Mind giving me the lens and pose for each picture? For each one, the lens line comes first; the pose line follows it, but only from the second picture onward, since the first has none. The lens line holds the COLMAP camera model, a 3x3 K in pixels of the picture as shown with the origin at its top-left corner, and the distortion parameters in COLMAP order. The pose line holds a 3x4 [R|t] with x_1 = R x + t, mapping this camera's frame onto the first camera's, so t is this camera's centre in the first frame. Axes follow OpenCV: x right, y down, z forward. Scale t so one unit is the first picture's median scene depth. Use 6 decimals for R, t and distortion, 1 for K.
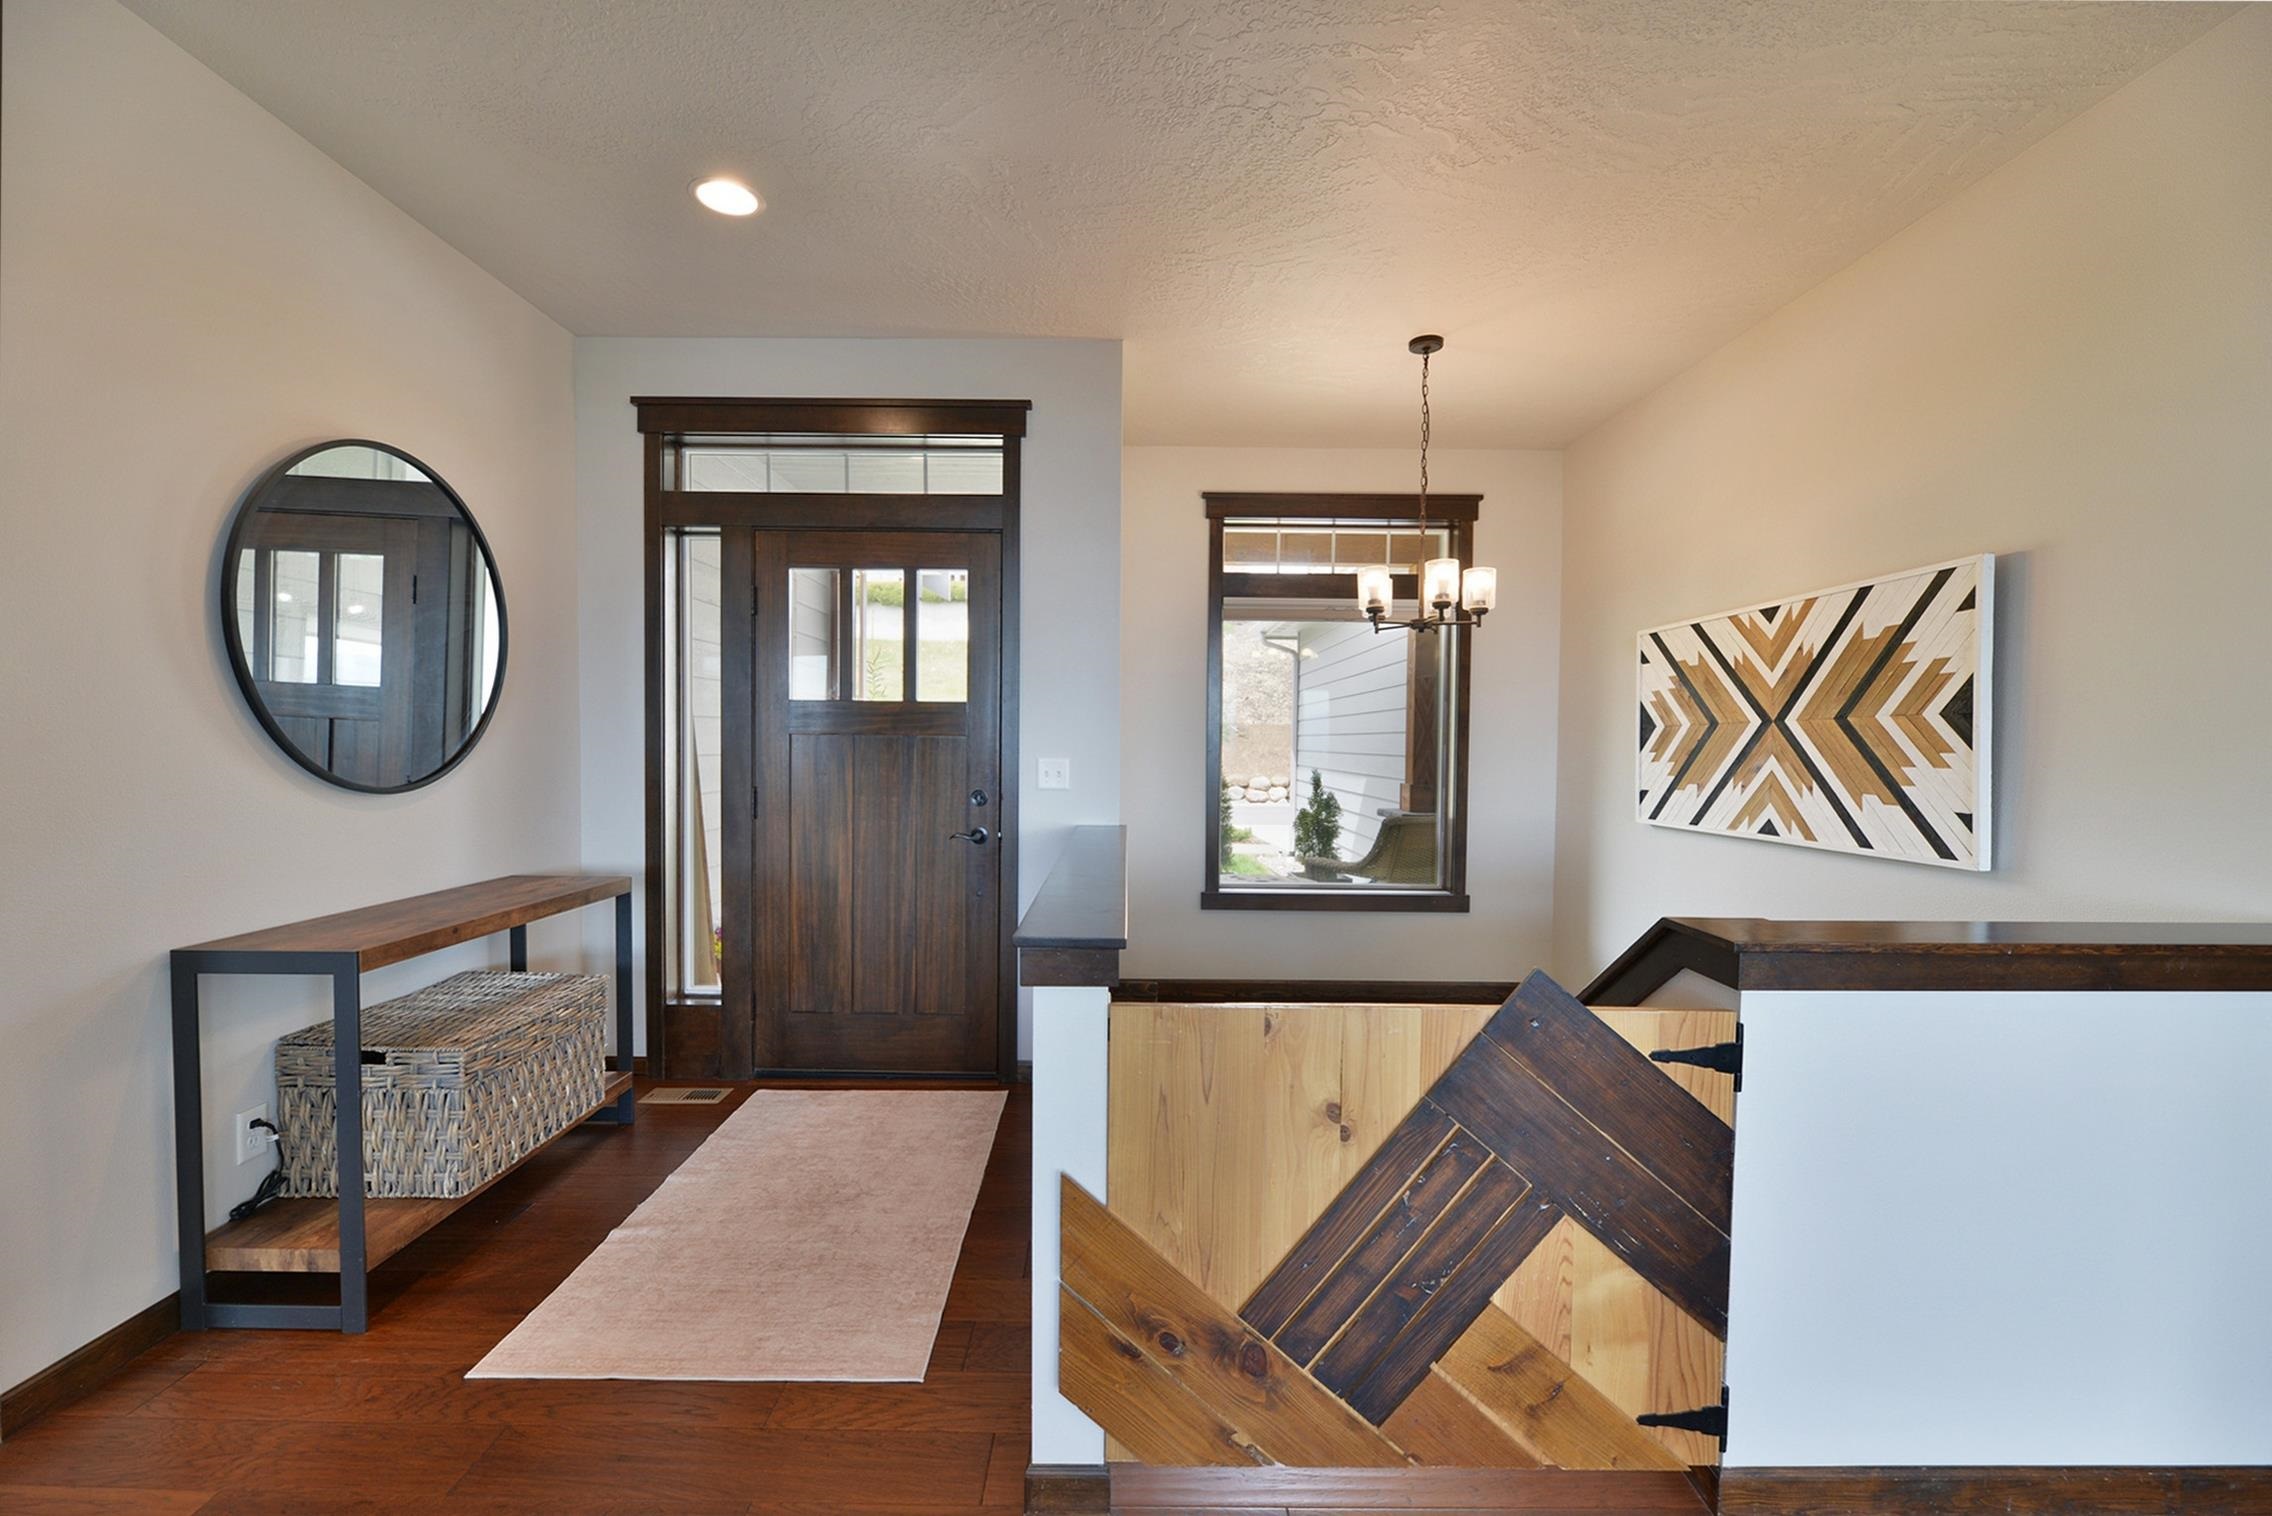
lens RADIAL K [[927.7, 0, 1136.4], [0, 927.7, 769.7], [0, 0, 1]] dist [-0.002533, -0.001372]
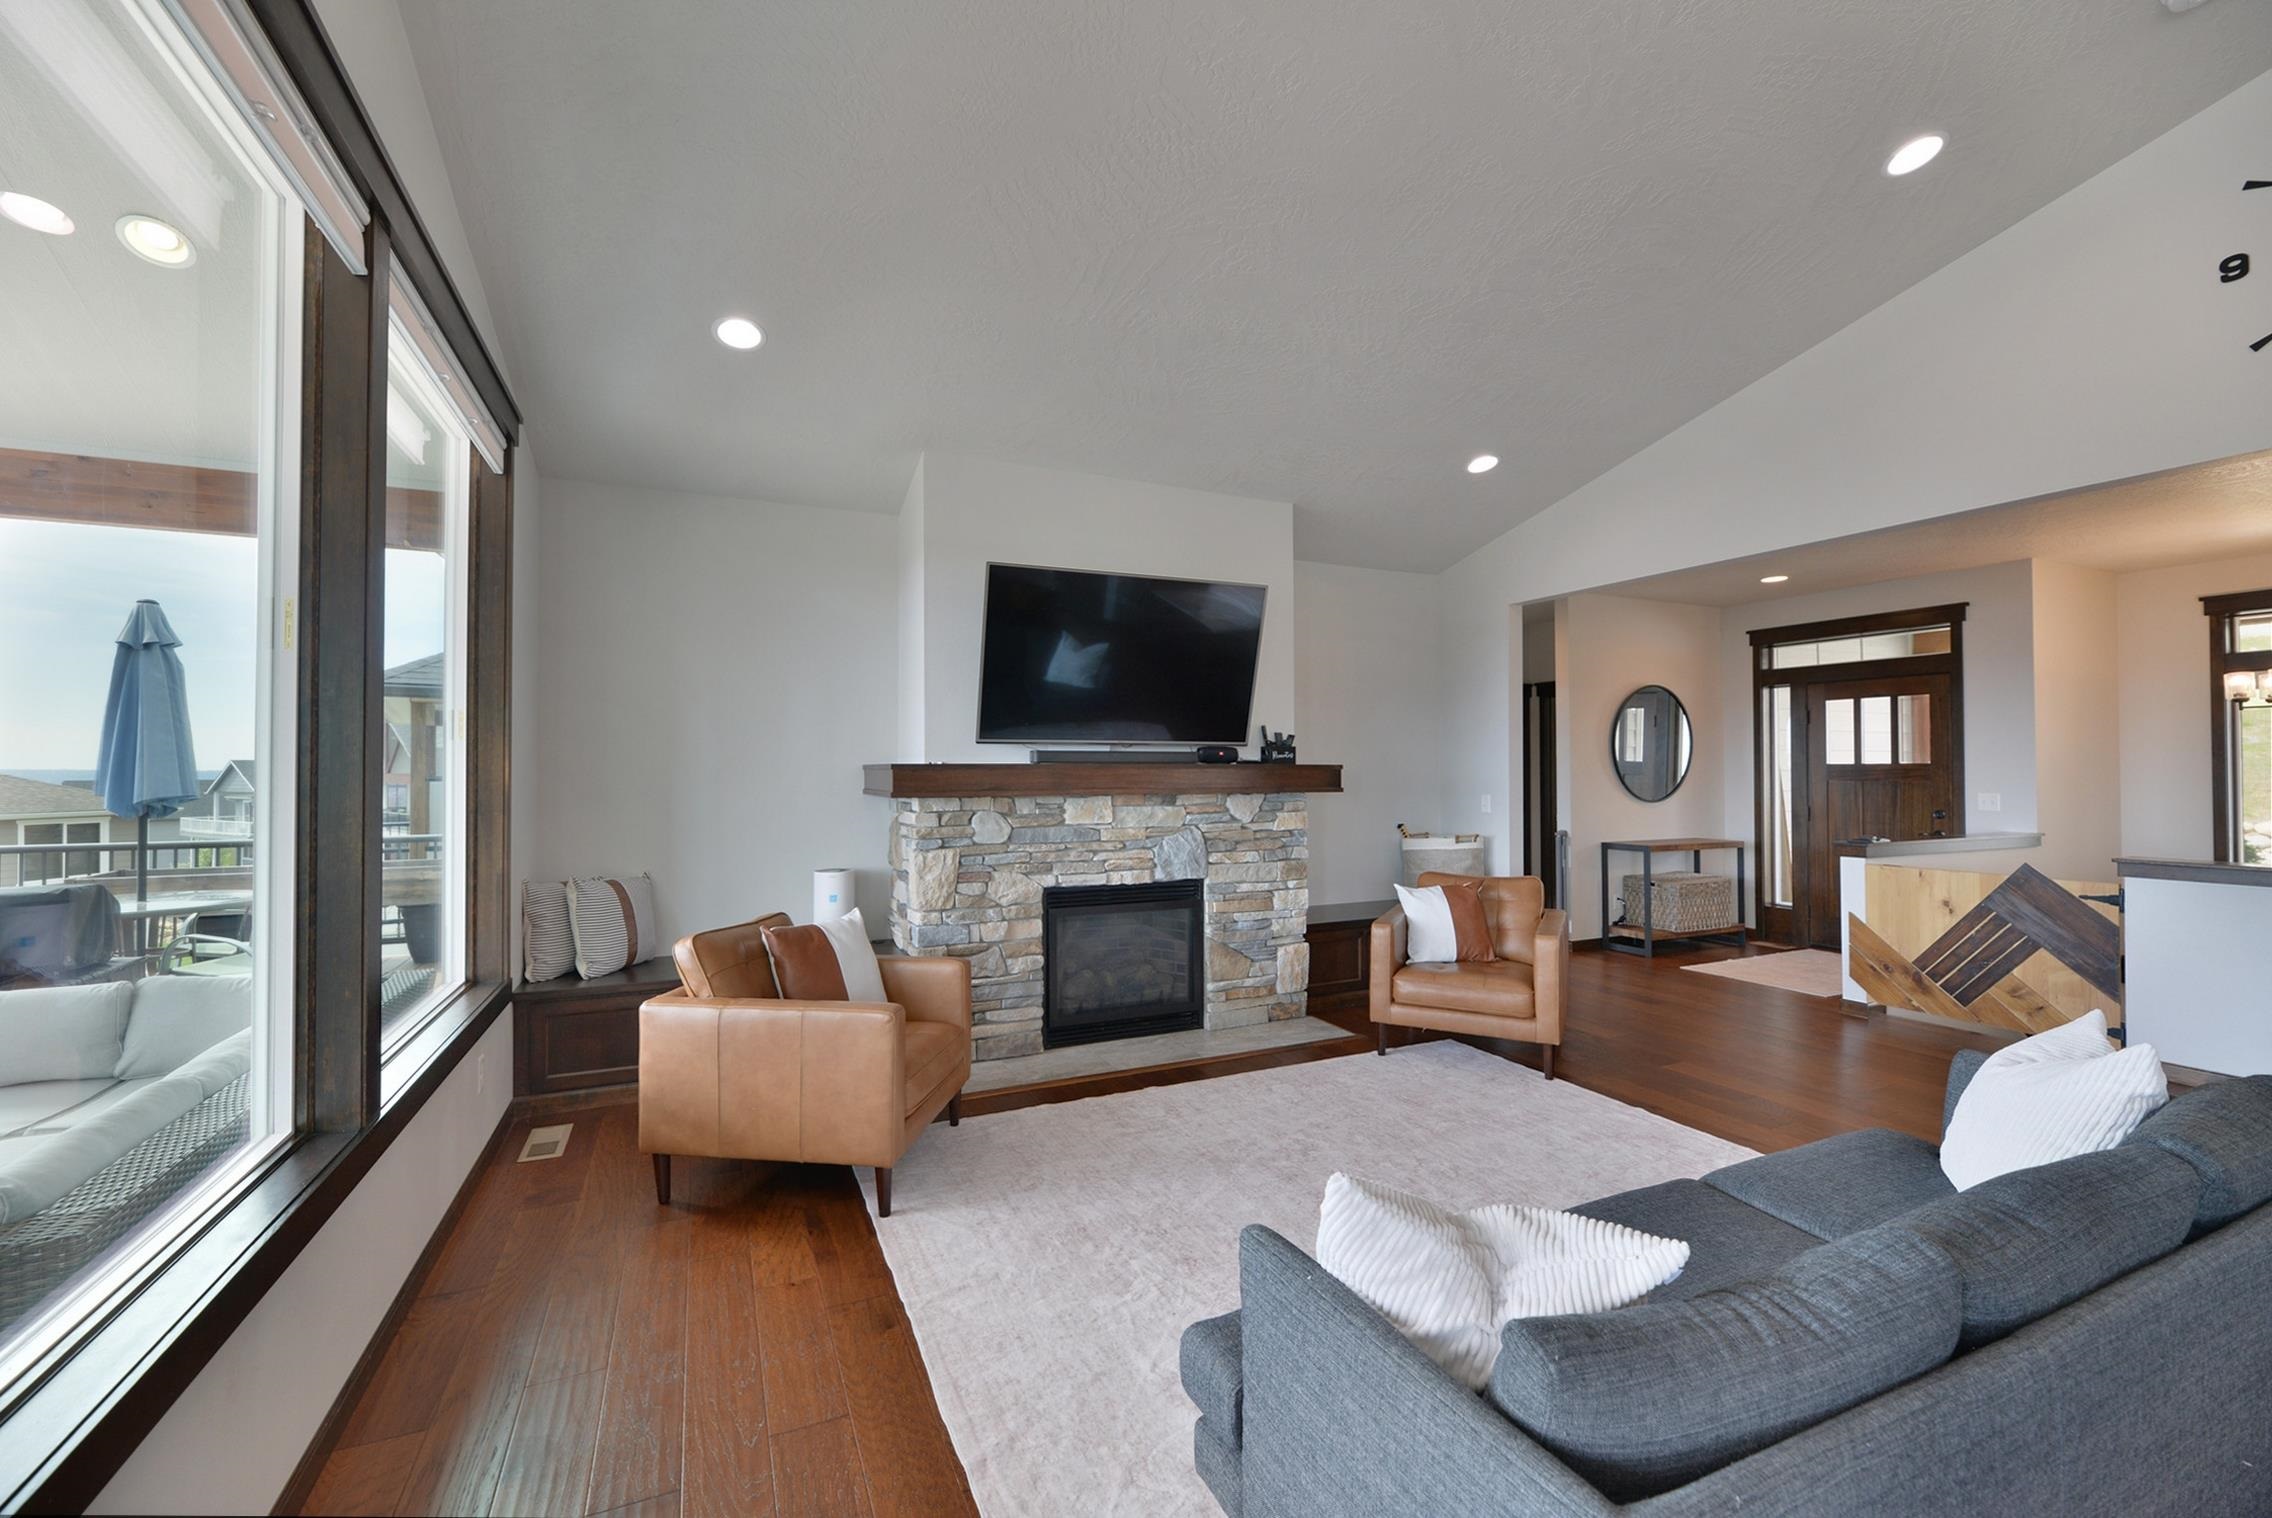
lens RADIAL K [[927.7, 0, 1092.8], [0, 927.7, 756.6], [0, 0, 1]] dist [-0.002533, -0.001372]
pose [[0.389455, -0.024604, -0.920717, 1.095001], [-0.022301, 0.999098, -0.036131, 0.023010], [0.920776, 0.034604, 0.388555, -1.613559]]
